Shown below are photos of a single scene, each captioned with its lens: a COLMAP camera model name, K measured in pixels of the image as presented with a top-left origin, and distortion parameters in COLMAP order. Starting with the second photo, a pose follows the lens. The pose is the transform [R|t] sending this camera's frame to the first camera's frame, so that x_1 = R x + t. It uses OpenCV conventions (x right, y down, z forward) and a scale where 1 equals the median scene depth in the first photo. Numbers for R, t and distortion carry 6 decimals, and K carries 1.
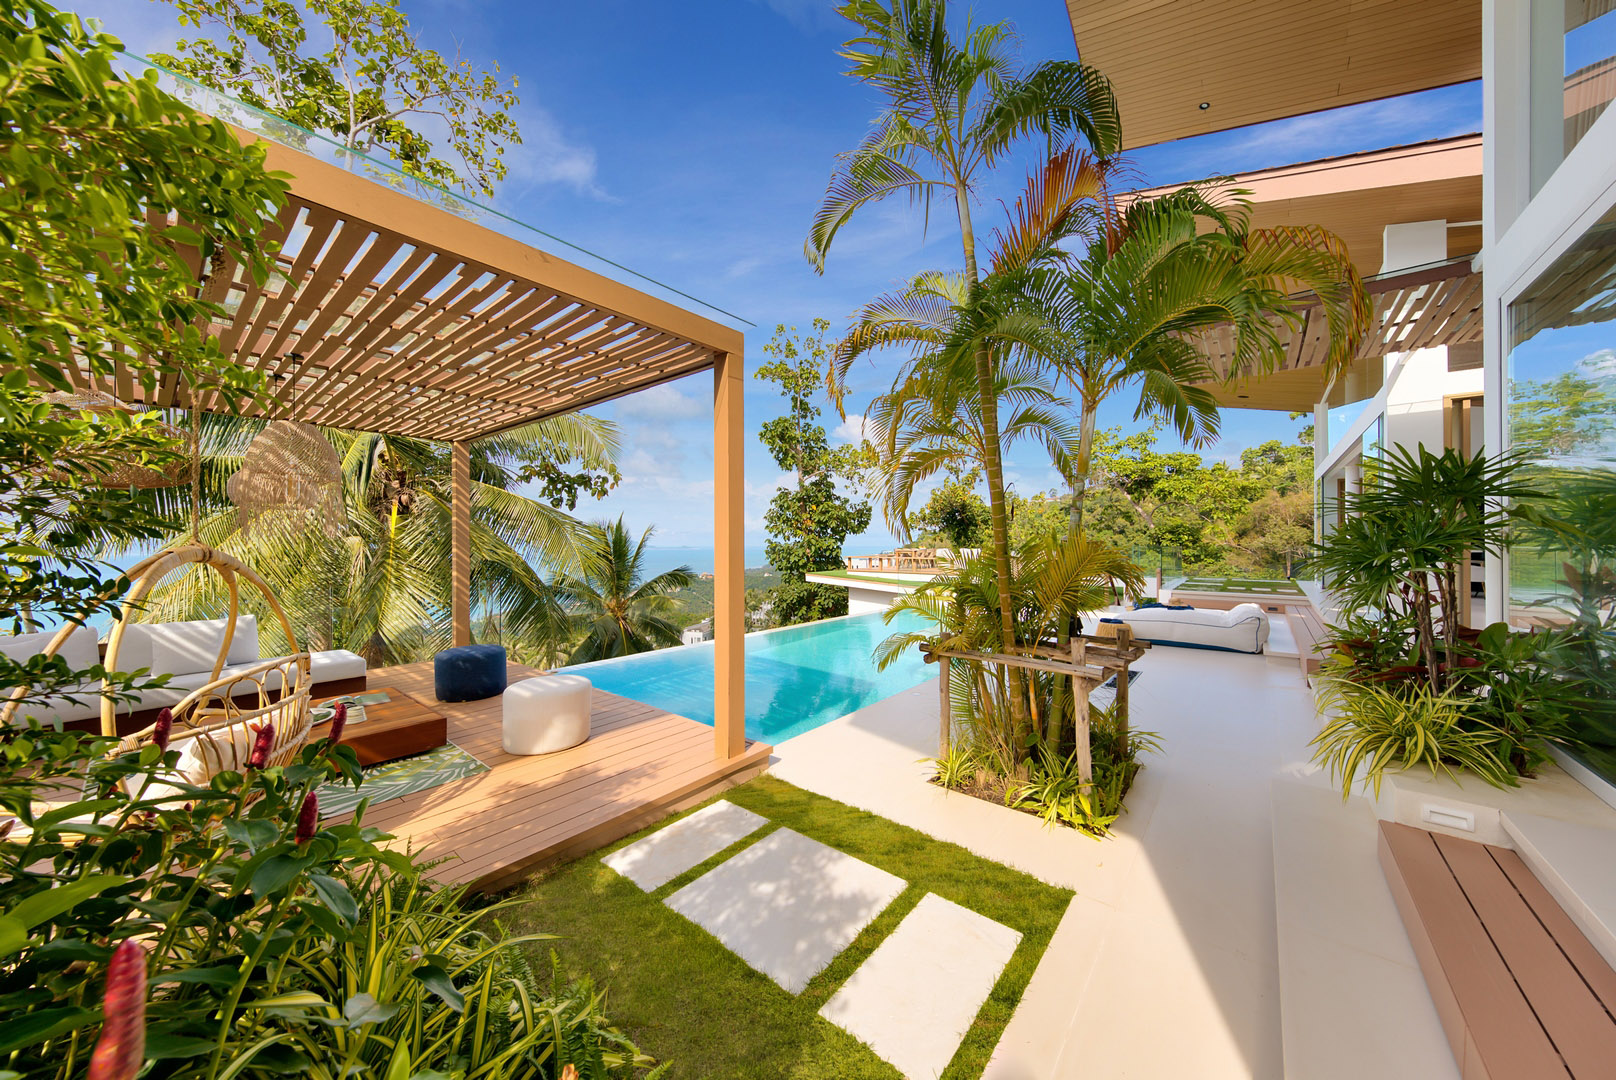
lens RADIAL K [[537.4, 0, 811.9], [0, 537.4, 534.2], [0, 0, 1]] dist [0.001916, 0.000030]
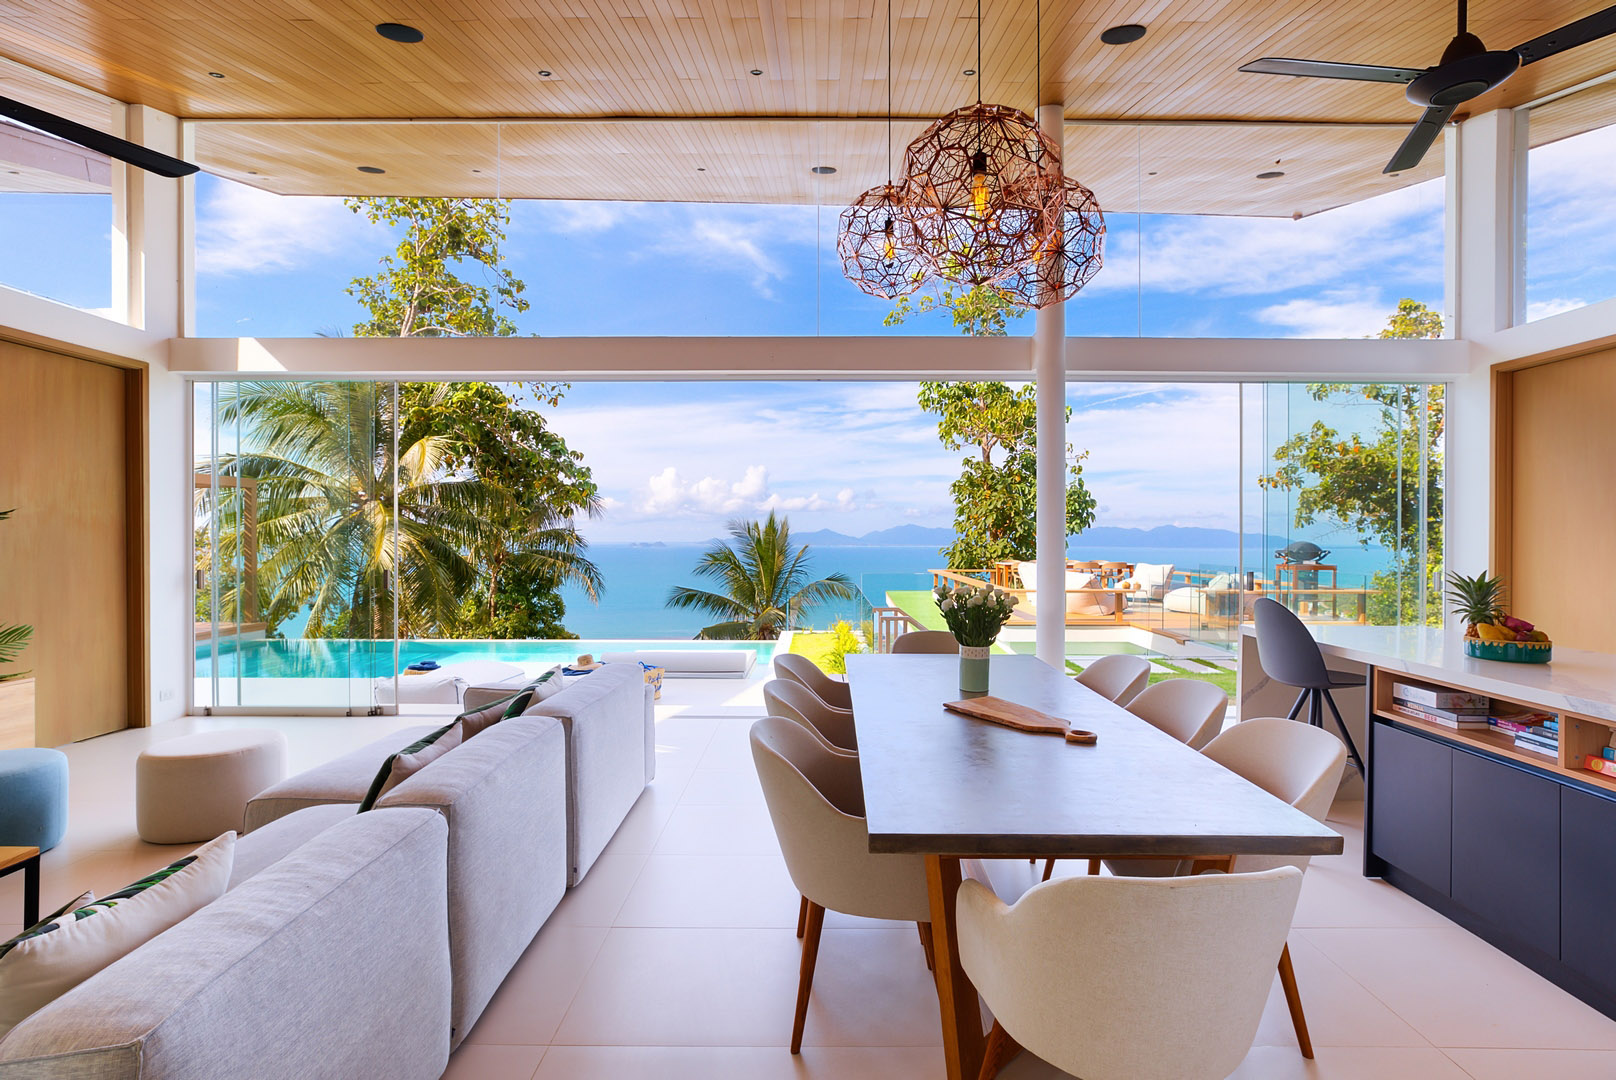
lens RADIAL K [[741.1, 0, 806.9], [0, 741.1, 537.5], [0, 0, 1]] dist [-0.013937, 0.003085]
pose [[0.623371, 0.004486, -0.781914, 0.565027], [0.003781, 0.999955, 0.008752, -0.003985], [0.781917, -0.008412, 0.623325, 0.242831]]
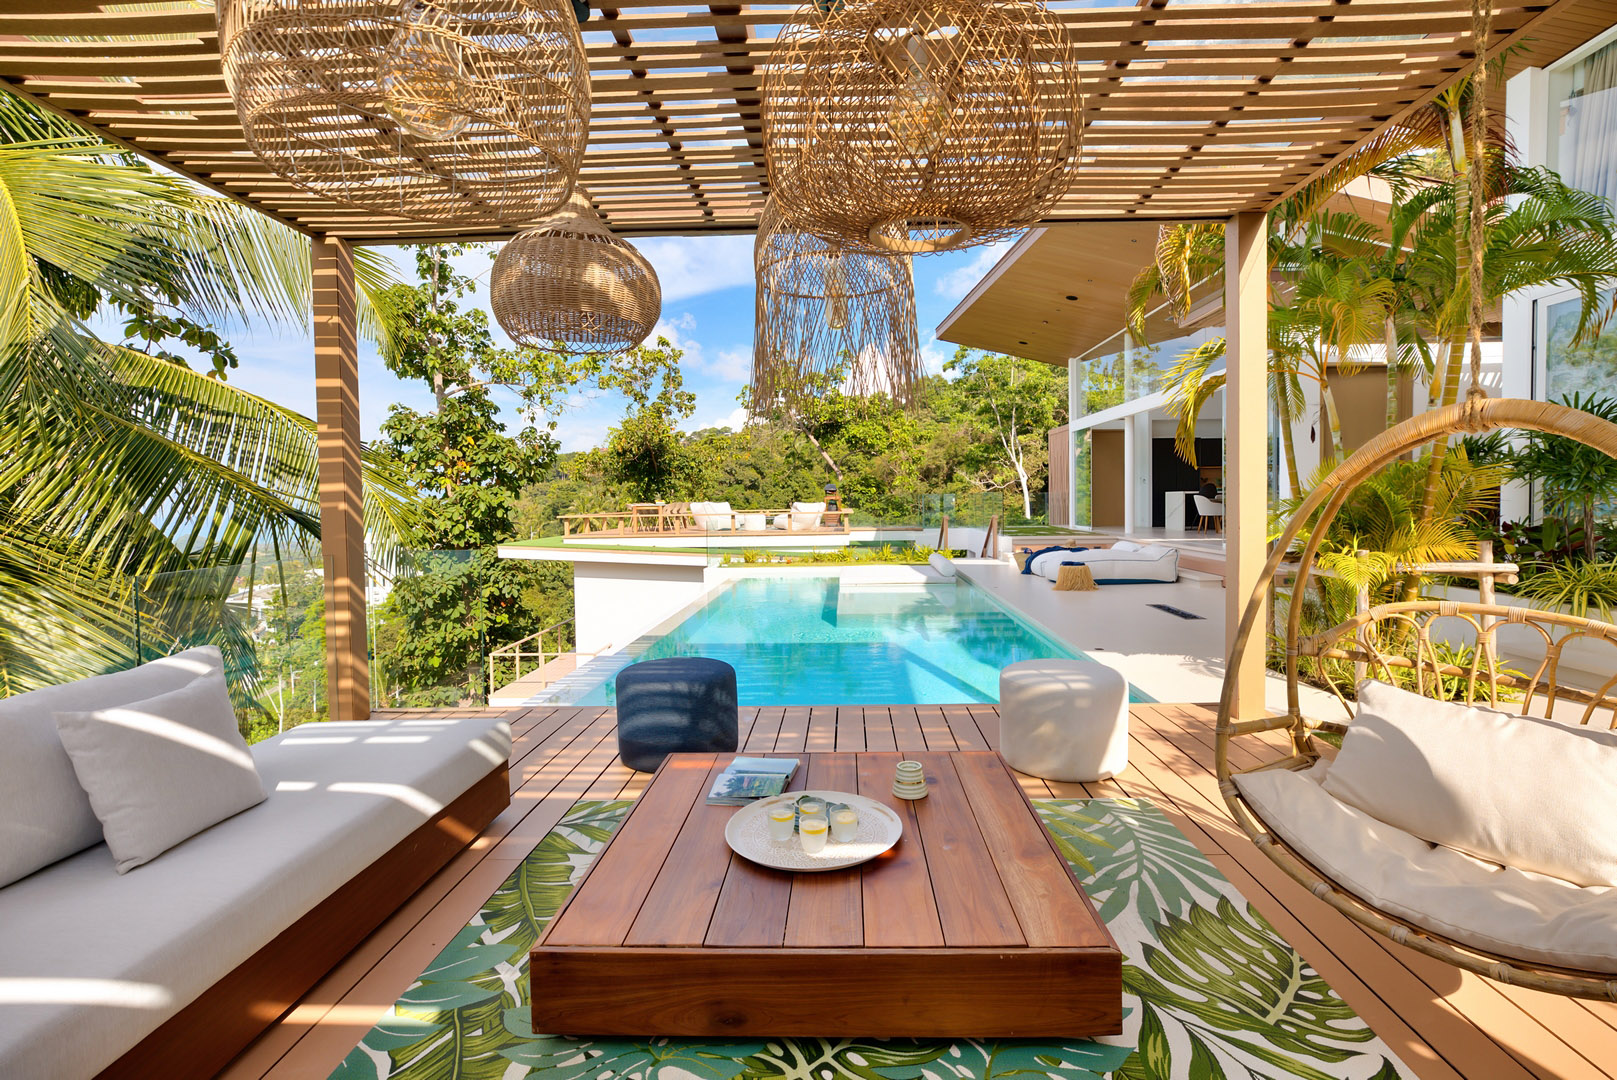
lens RADIAL K [[741.6, 0, 822.1], [0, 741.6, 526.8], [0, 0, 1]] dist [-0.013937, 0.003085]
pose [[0.795525, -0.033445, 0.604997, -0.184836], [0.004718, 0.998787, 0.049010, 0.009264], [-0.605902, -0.036134, 0.794718, 0.070922]]
